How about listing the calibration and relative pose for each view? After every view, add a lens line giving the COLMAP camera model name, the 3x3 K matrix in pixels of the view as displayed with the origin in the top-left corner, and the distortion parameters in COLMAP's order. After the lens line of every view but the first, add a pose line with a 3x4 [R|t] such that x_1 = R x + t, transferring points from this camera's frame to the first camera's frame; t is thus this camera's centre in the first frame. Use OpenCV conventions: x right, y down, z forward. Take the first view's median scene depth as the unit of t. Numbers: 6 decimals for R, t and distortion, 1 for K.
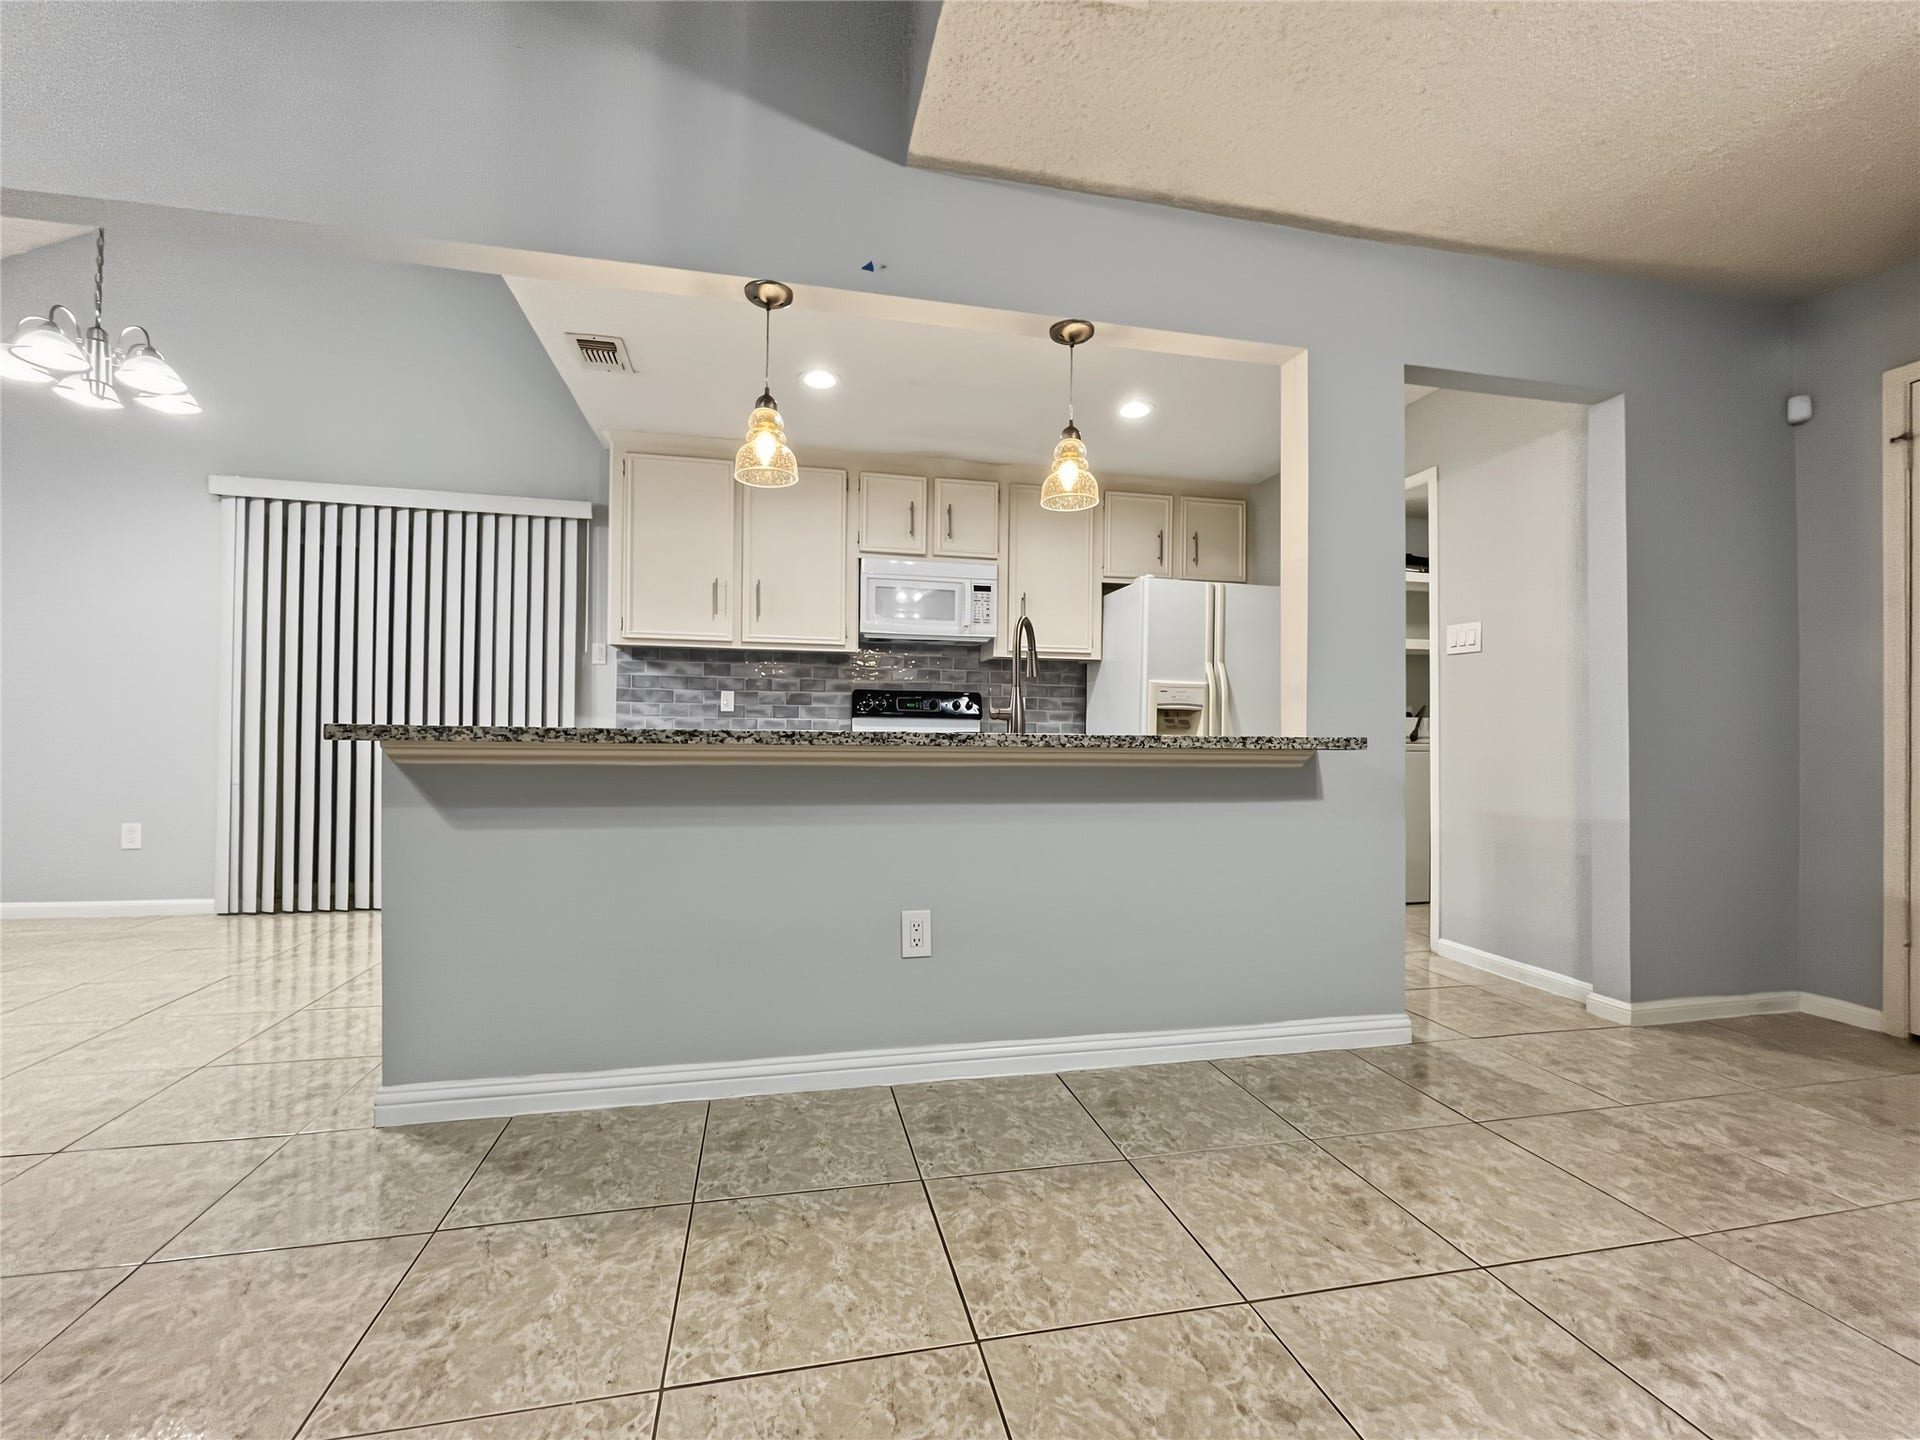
lens RADIAL K [[810.5, 0, 960.0], [0, 810.5, 720.0], [0, 0, 1]] dist [0.000453, -0.000419]
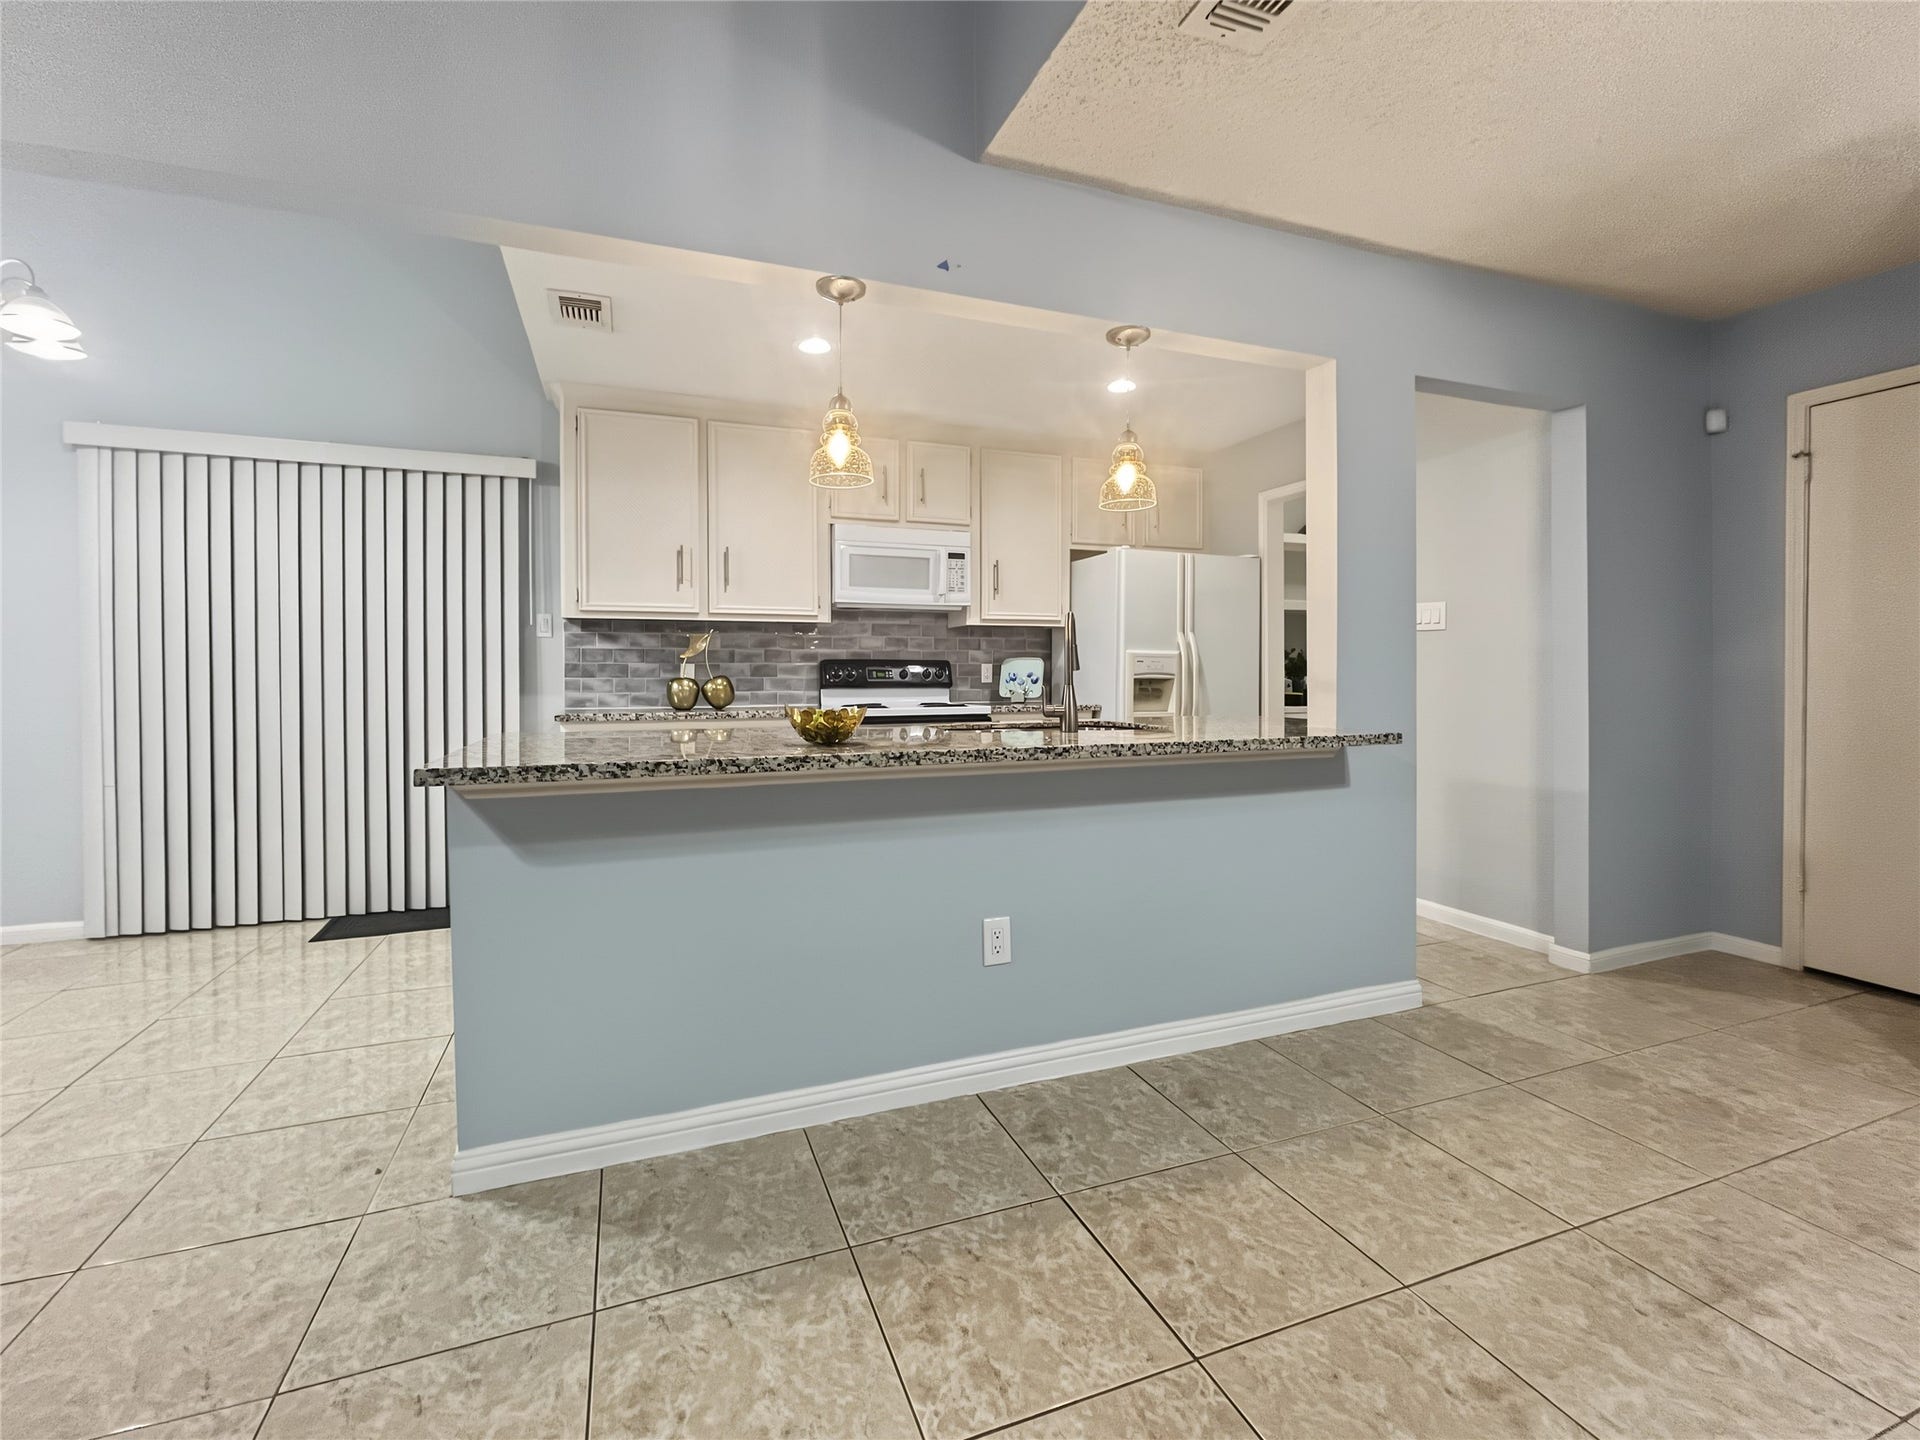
lens RADIAL K [[841.5, 0, 960.1], [0, 841.5, 672.1], [0, 0, 1]] dist [0.001628, -0.000221]
pose [[0.988510, -0.013533, 0.150548, -0.212280], [0.010200, 0.999686, 0.022884, -0.078515], [-0.150810, -0.021086, 0.988338, -0.012181]]
